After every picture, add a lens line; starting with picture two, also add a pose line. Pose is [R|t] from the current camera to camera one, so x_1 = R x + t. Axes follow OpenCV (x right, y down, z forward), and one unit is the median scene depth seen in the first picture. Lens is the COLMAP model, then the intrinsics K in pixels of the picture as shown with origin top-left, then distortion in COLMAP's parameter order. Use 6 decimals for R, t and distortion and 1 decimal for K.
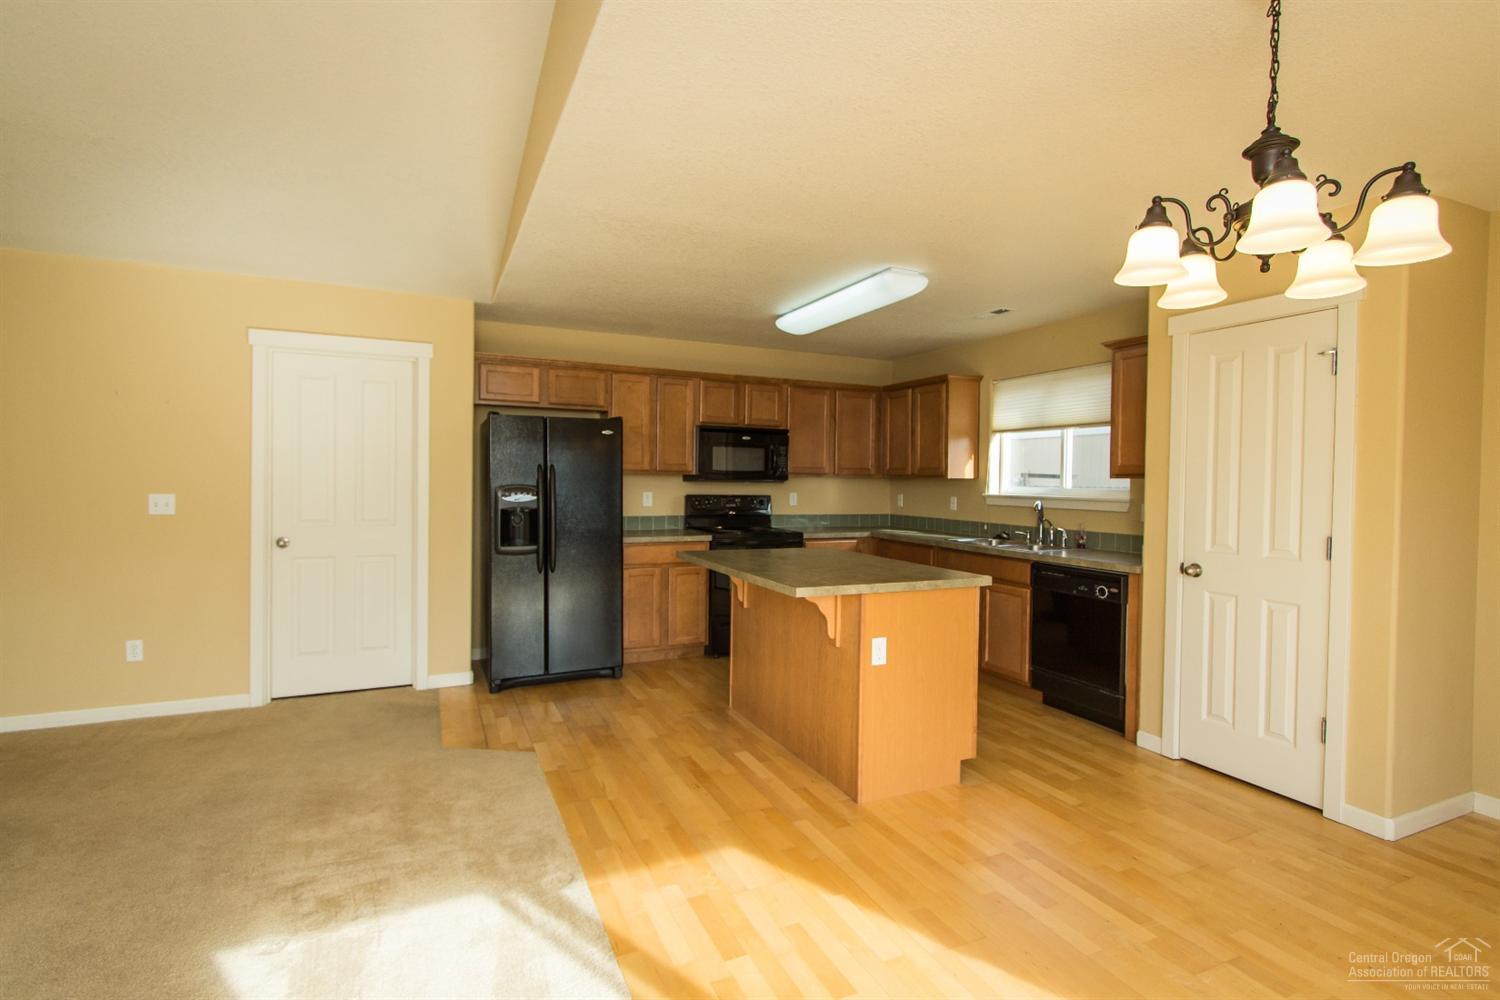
lens RADIAL K [[709.9, 0, 753.0], [0, 709.9, 492.2], [0, 0, 1]] dist [0.005641, -0.000275]
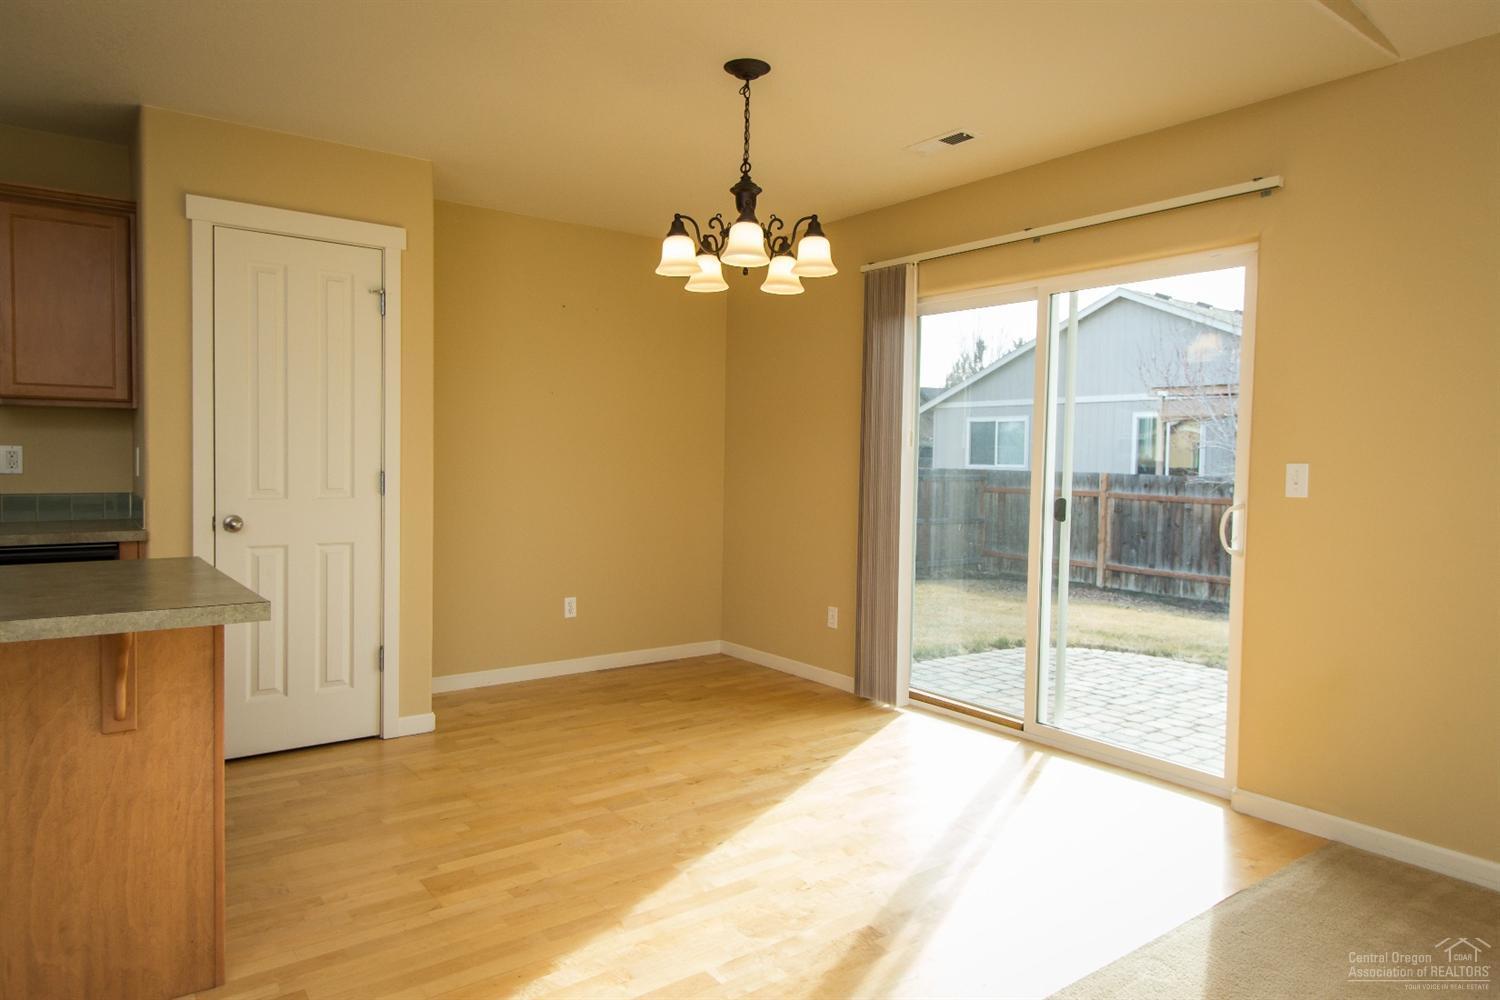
lens RADIAL K [[945.9, 0, 754.7], [0, 945.9, 491.9], [0, 0, 1]] dist [0.005812, 0.001019]
pose [[-0.216685, -0.054450, 0.974722, -0.423204], [-0.002562, 0.998472, 0.055207, 0.009438], [-0.976238, 0.009466, -0.216494, 0.497635]]
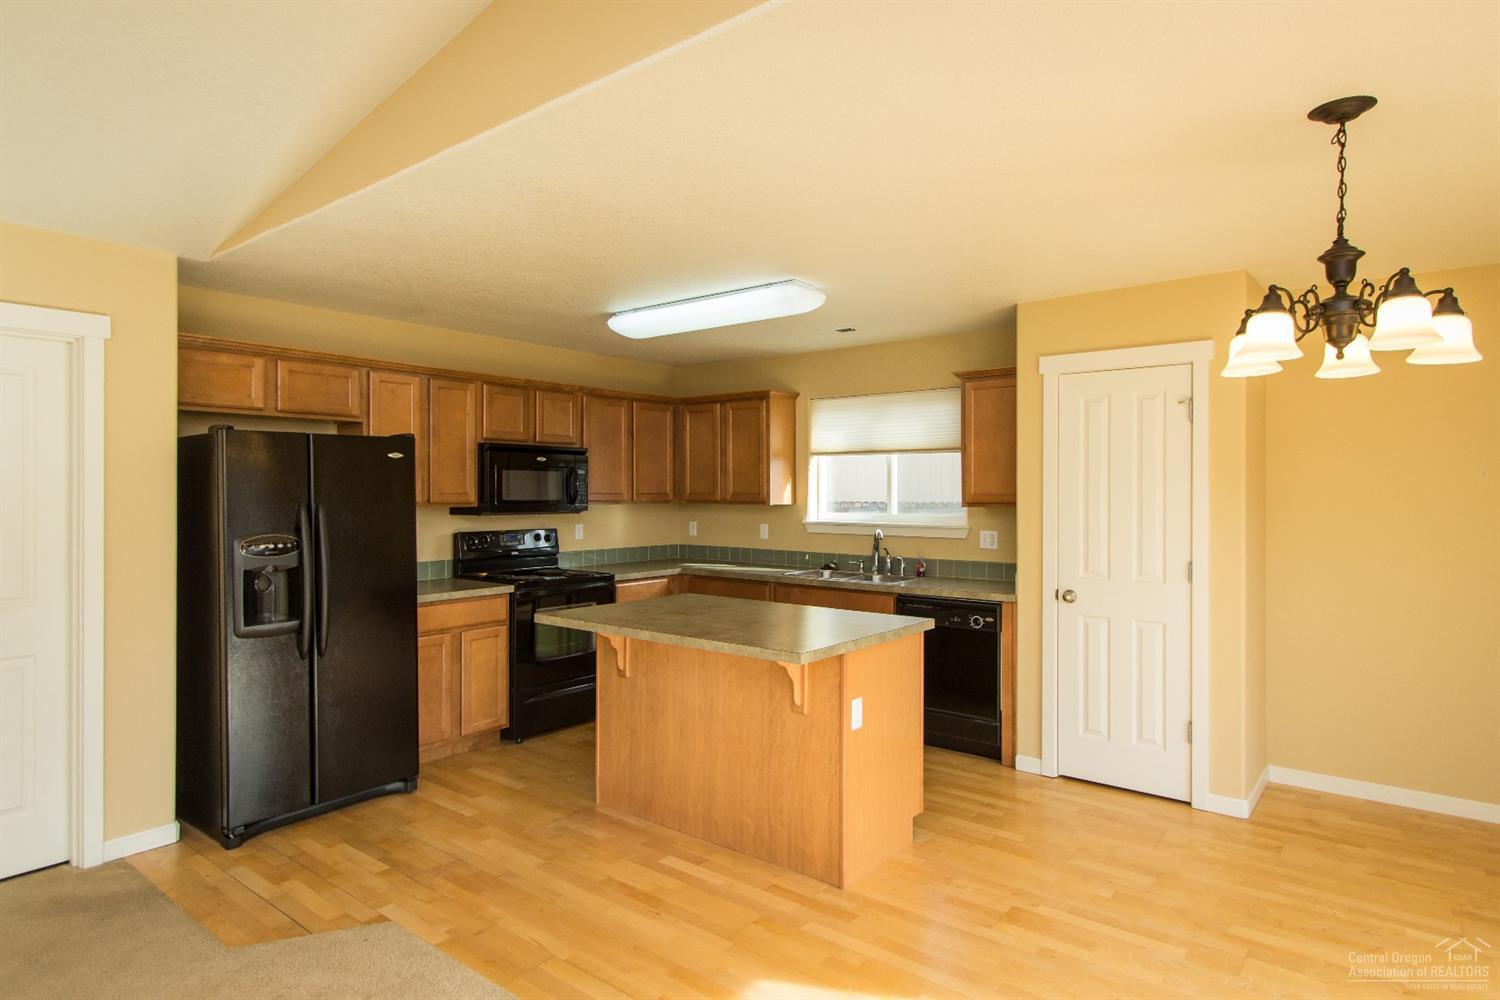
lens RADIAL K [[837.3, 0, 755.2], [0, 837.3, 491.2], [0, 0, 1]] dist [0.010173, -0.000215]
pose [[0.891792, -0.013028, 0.452257, -0.276619], [0.019101, 0.999778, -0.008865, -0.034364], [-0.452041, 0.016544, 0.891844, 0.069893]]
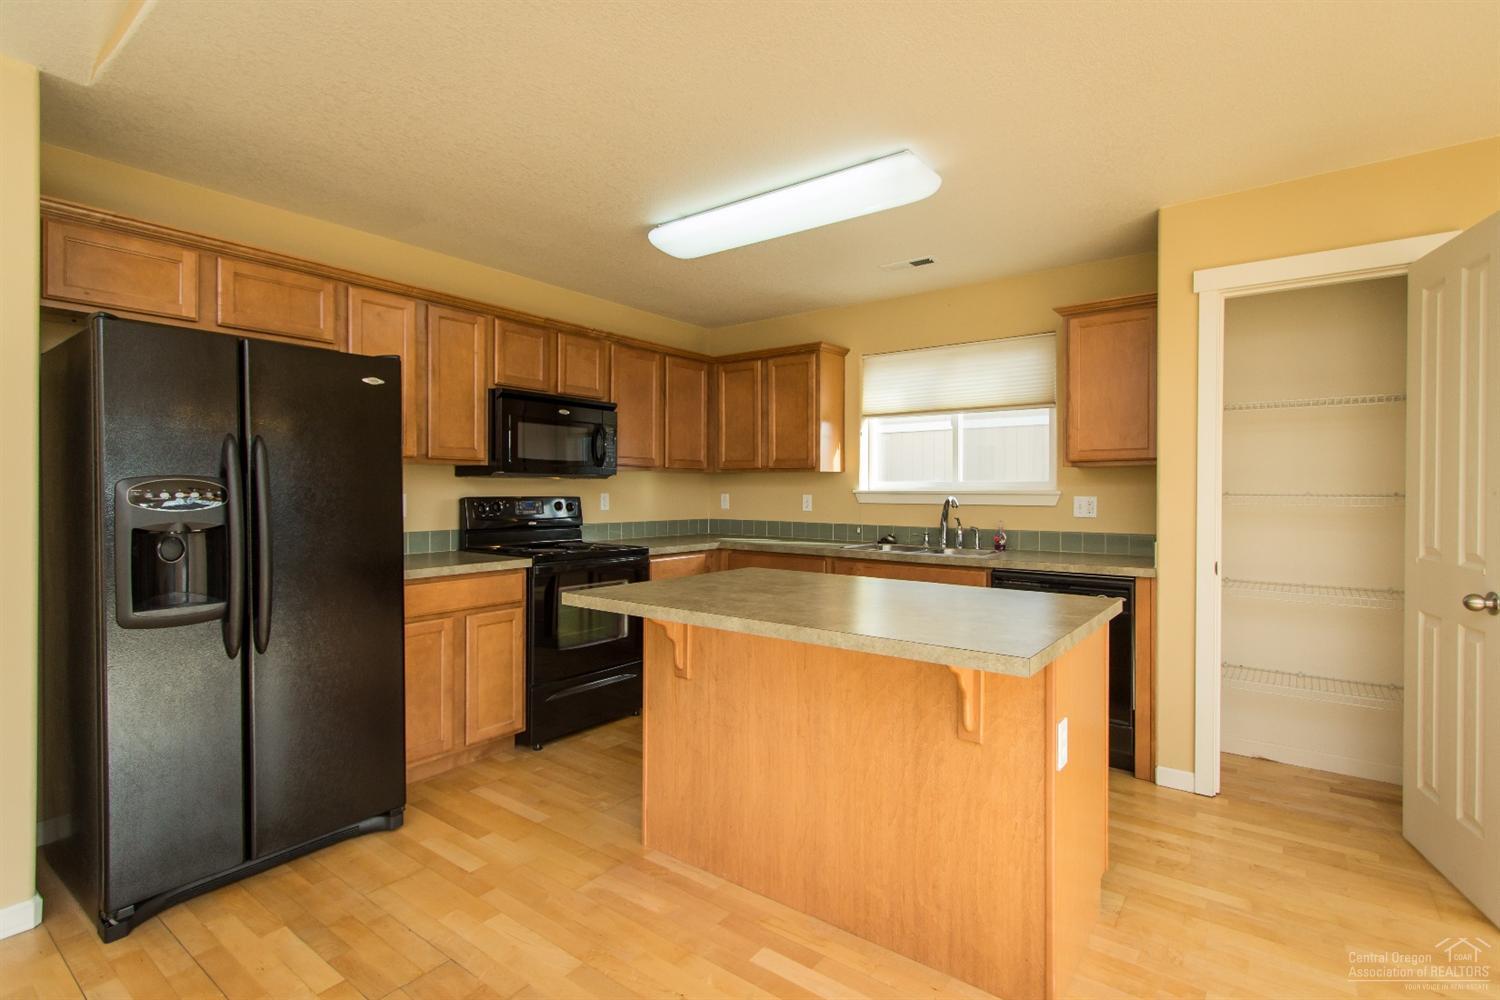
lens RADIAL K [[709.9, 0, 753.0], [0, 709.9, 492.2], [0, 0, 1]] dist [0.005641, -0.000275]
pose [[0.880118, -0.012299, 0.474596, -0.217082], [0.017395, 0.999829, -0.006349, 0.009693], [-0.474436, 0.013843, 0.880181, 0.400269]]
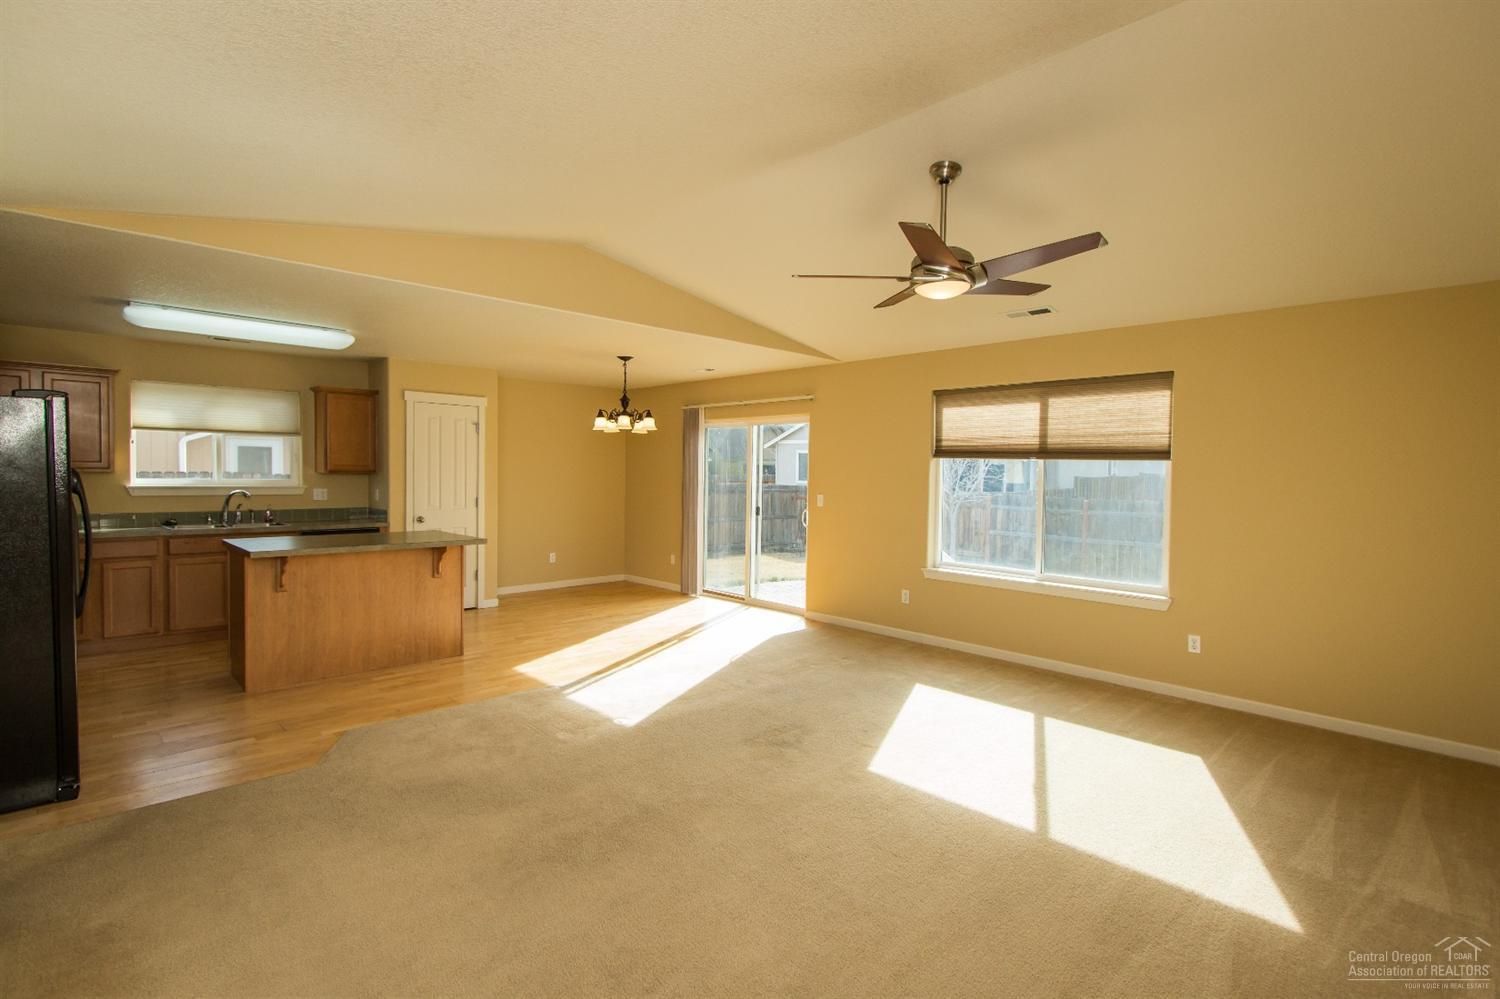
lens RADIAL K [[709.9, 0, 753.0], [0, 709.9, 491.7], [0, 0, 1]] dist [0.005641, -0.000275]
pose [[-0.334138, -0.045170, 0.941441, -1.215289], [-0.002794, 0.998894, 0.046935, -0.051508], [-0.942520, 0.013052, -0.333895, 0.595667]]
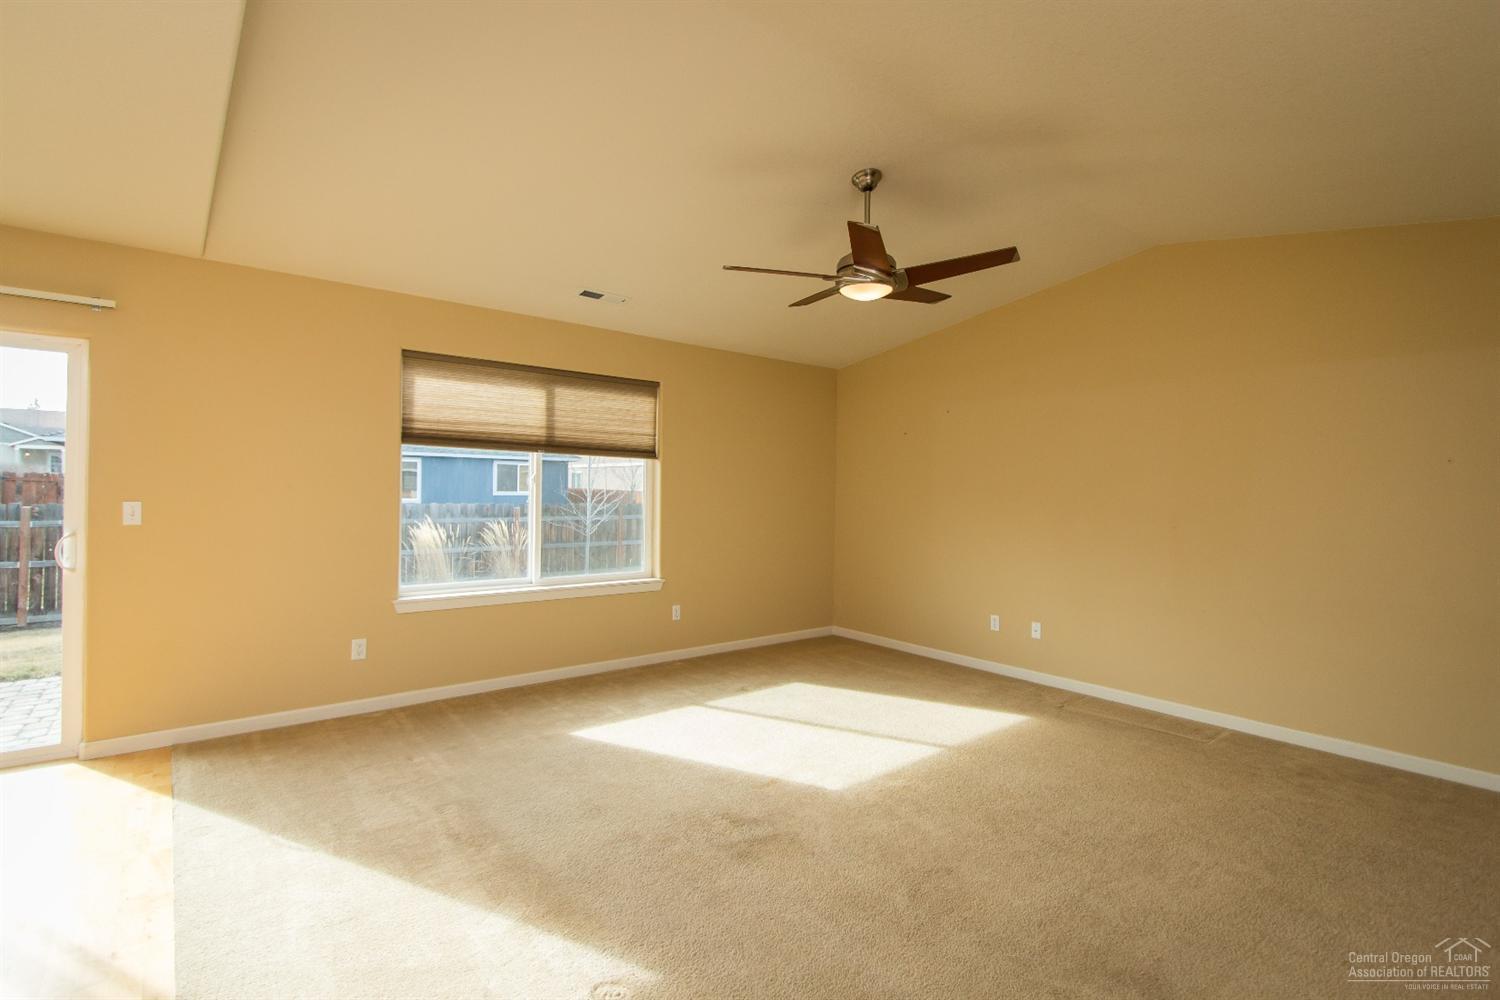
lens RADIAL K [[699.1, 0, 755.0], [0, 699.1, 493.6], [0, 0, 1]] dist [-0.000319, -0.000129]
pose [[-0.965129, -0.024990, -0.260580, -0.275827], [-0.029756, 0.999454, 0.014360, -0.013441], [0.260079, 0.021613, -0.965345, 0.861072]]
